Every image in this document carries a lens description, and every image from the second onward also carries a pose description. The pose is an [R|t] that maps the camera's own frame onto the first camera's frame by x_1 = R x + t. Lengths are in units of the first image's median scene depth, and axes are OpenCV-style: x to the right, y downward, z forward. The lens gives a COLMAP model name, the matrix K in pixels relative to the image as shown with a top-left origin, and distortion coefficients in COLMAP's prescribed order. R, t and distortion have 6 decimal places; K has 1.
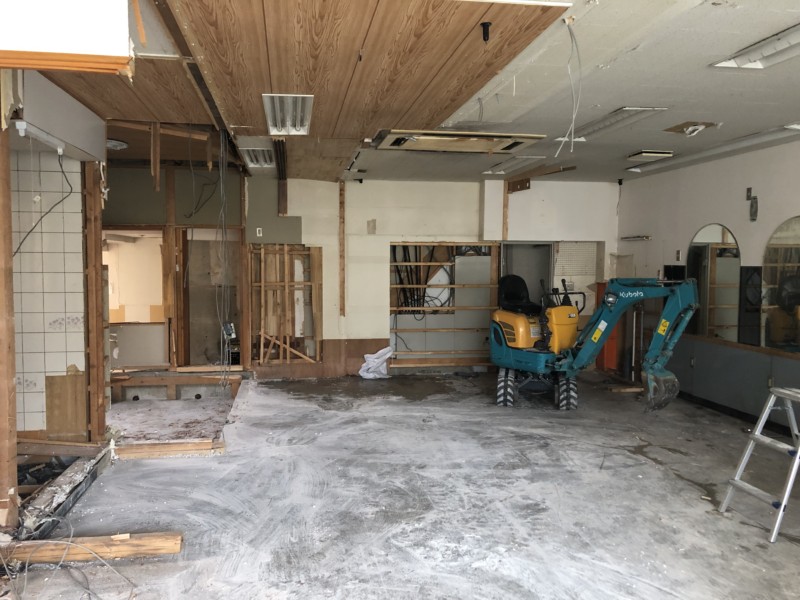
lens RADIAL K [[661.0, 0, 394.5], [0, 661.0, 295.4], [0, 0, 1]] dist [0.049110, -0.041904]
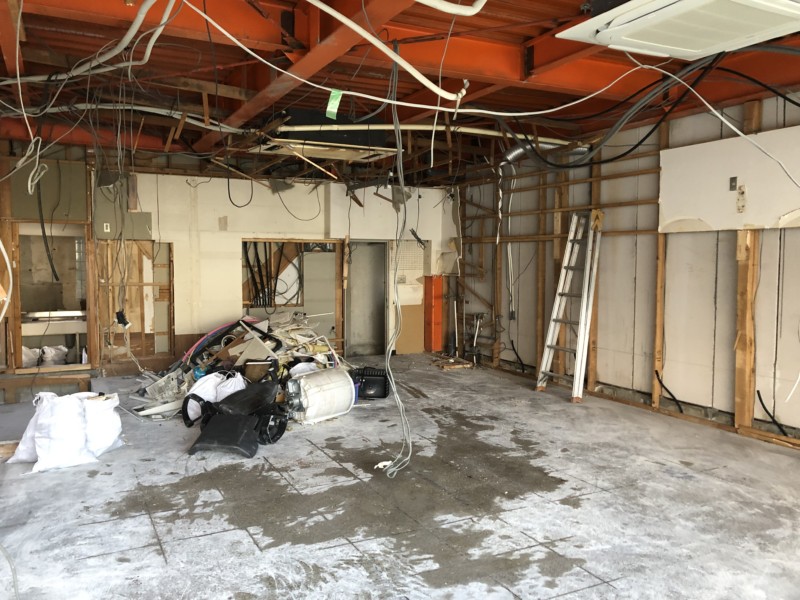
lens RADIAL K [[661.0, 0, 397.3], [0, 661.0, 291.7], [0, 0, 1]] dist [0.049110, -0.041904]
pose [[0.949261, -0.017267, 0.314016, -0.103620], [0.017307, 0.999847, 0.002661, 0.004582], [-0.314014, 0.002909, 0.949414, -0.071705]]
